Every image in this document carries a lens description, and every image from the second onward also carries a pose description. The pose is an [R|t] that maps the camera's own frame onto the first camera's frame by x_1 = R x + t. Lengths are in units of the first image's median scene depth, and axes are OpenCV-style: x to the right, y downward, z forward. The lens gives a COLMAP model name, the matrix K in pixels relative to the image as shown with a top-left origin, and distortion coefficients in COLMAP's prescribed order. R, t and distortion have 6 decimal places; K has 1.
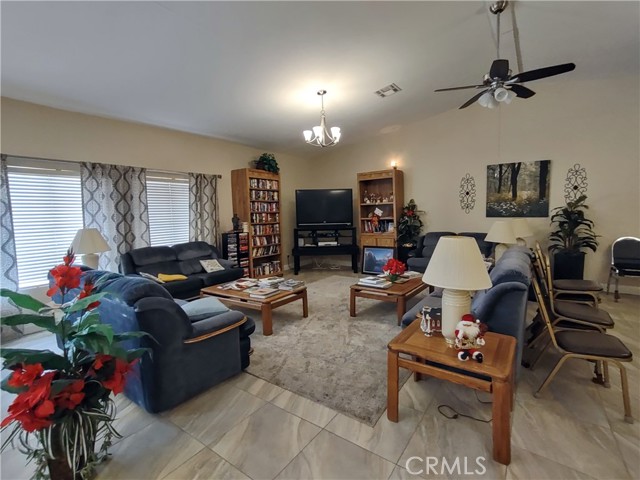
lens RADIAL K [[323.1, 0, 320.0], [0, 323.1, 240.0], [0, 0, 1]] dist [-0.003105, -0.000274]
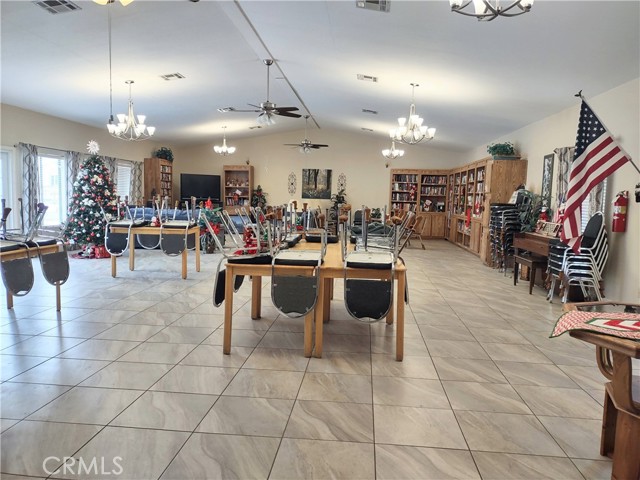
lens RADIAL K [[472.6, 0, 320.0], [0, 472.6, 240.0], [0, 0, 1]] dist [-0.002073, -0.001150]
pose [[0.876576, 0.001929, 0.481260, -0.656589], [-0.005374, 0.999969, 0.005779, 0.145863], [-0.481234, -0.007652, 0.876559, -1.344250]]
